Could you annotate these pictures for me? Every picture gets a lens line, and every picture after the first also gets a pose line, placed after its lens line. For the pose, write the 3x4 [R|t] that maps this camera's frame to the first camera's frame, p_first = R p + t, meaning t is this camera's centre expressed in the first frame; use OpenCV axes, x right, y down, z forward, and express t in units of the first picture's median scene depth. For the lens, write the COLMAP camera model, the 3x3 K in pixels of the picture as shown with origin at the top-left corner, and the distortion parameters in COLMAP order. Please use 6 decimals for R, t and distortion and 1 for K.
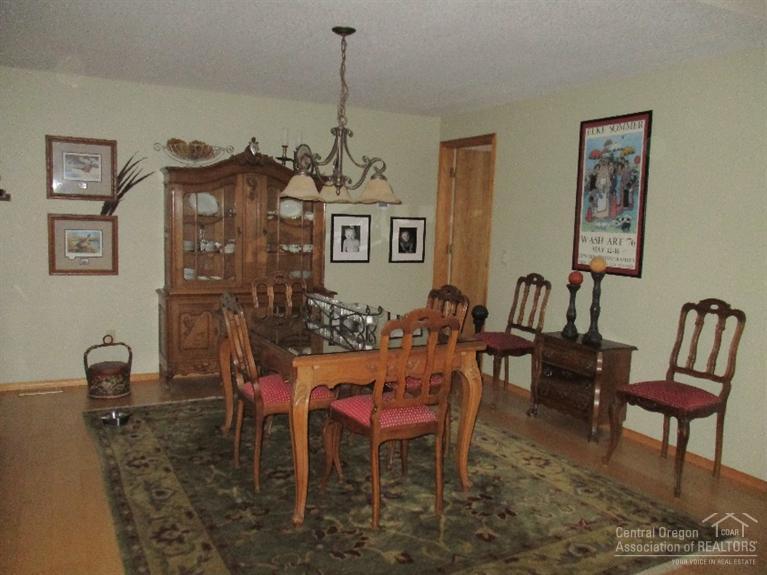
lens RADIAL K [[637.0, 0, 381.8], [0, 637.0, 288.7], [0, 0, 1]] dist [-0.019544, 0.007827]
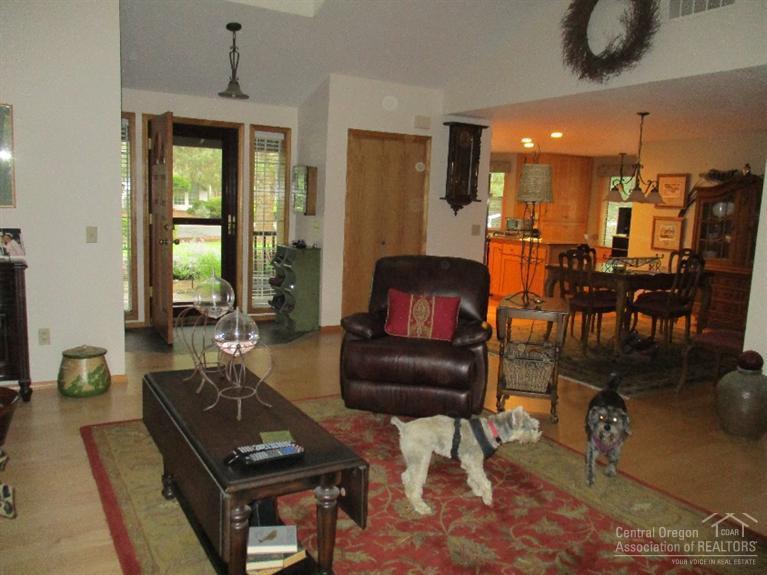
lens RADIAL K [[637.0, 0, 383.8], [0, 637.0, 287.5], [0, 0, 1]] dist [-0.019544, 0.007827]
pose [[0.055504, 0.104392, -0.992986, 1.247871], [-0.152169, 0.983786, 0.094919, 0.029487], [0.986795, 0.145833, 0.070489, 0.119569]]
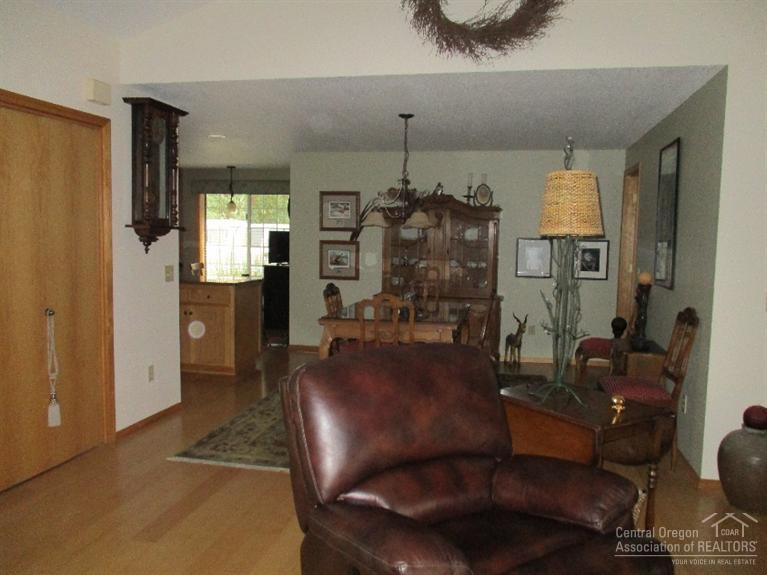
lens RADIAL K [[637.0, 0, 385.4], [0, 637.0, 286.4], [0, 0, 1]] dist [-0.019544, 0.007827]
pose [[0.776982, 0.029679, -0.628823, 0.590198], [-0.062108, 0.997629, -0.029655, 0.033407], [0.626452, 0.062097, 0.776983, -0.127532]]
